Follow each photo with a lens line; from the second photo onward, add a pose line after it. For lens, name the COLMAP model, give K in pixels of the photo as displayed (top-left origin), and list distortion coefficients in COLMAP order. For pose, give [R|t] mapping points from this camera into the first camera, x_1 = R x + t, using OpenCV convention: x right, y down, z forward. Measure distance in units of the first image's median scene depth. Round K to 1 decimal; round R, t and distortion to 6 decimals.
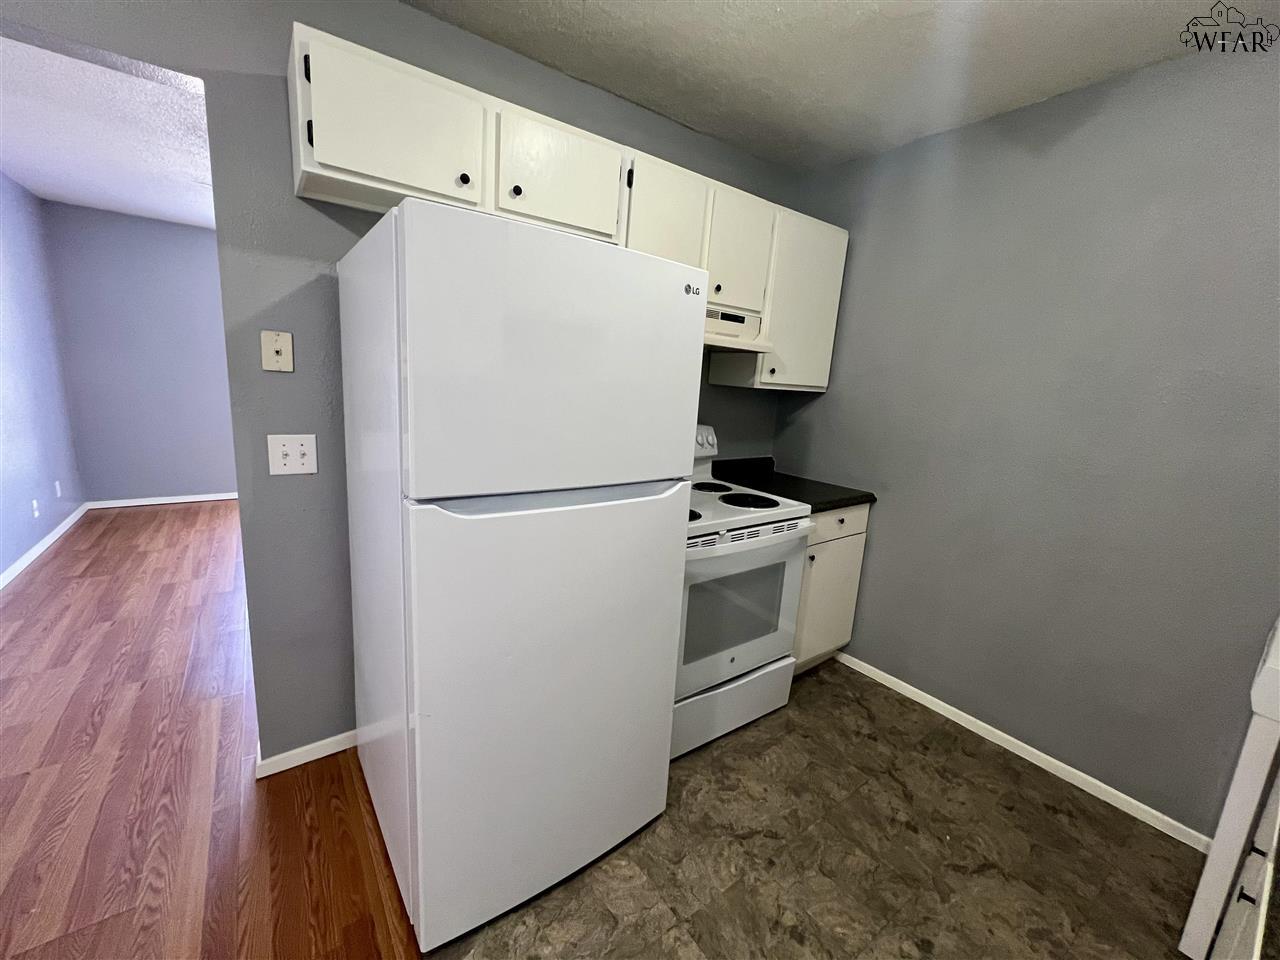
lens RADIAL K [[510.7, 0, 634.5], [0, 510.7, 478.9], [0, 0, 1]] dist [-0.005289, -0.000629]
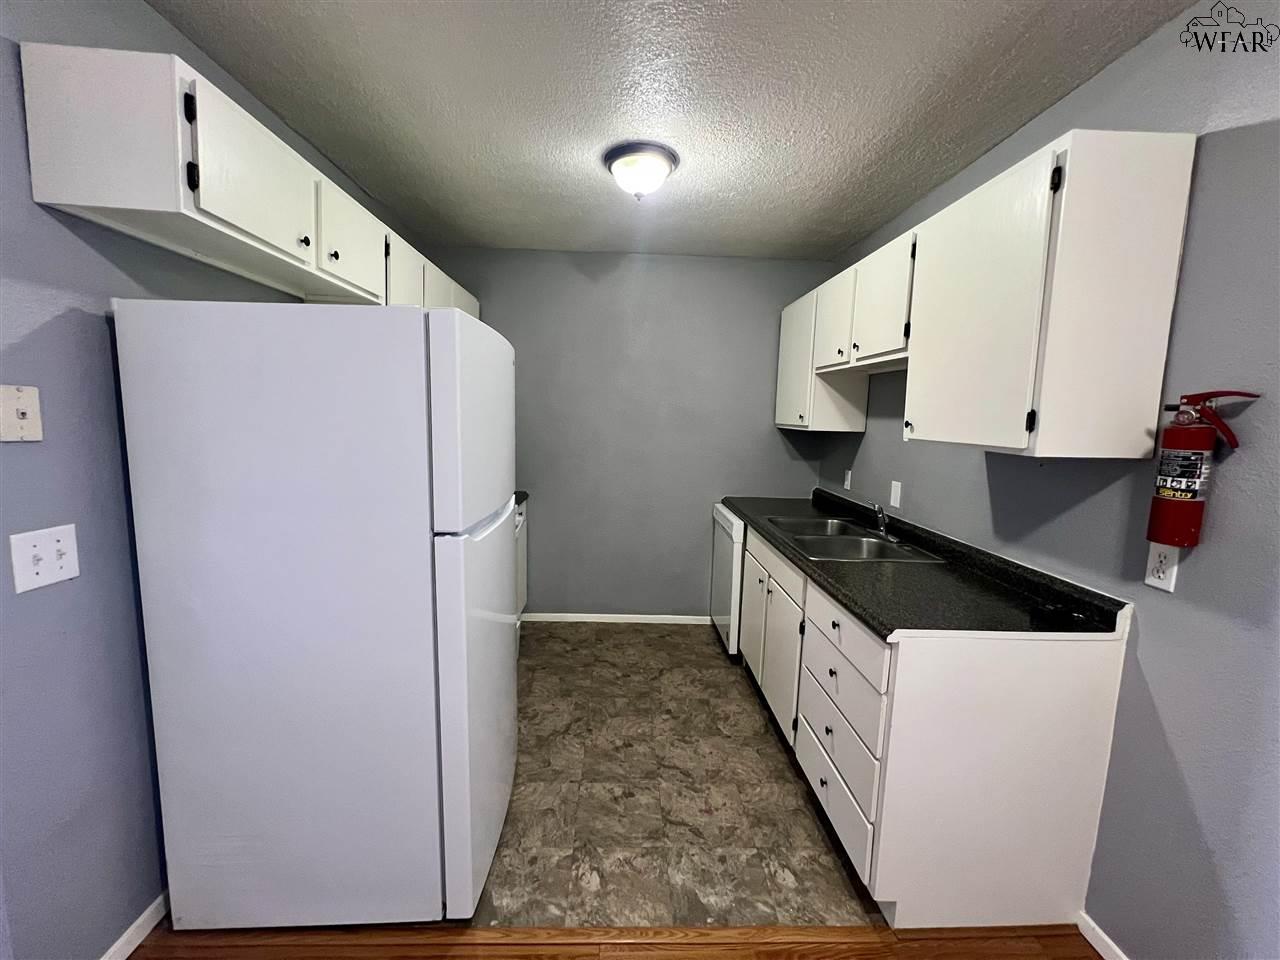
lens RADIAL K [[510.7, 0, 634.5], [0, 510.7, 478.9], [0, 0, 1]] dist [-0.005289, -0.000629]
pose [[0.559492, -0.140836, 0.816783, -0.794749], [0.159162, 0.985374, 0.060880, -0.069049], [-0.813410, 0.095938, 0.573724, -0.071355]]
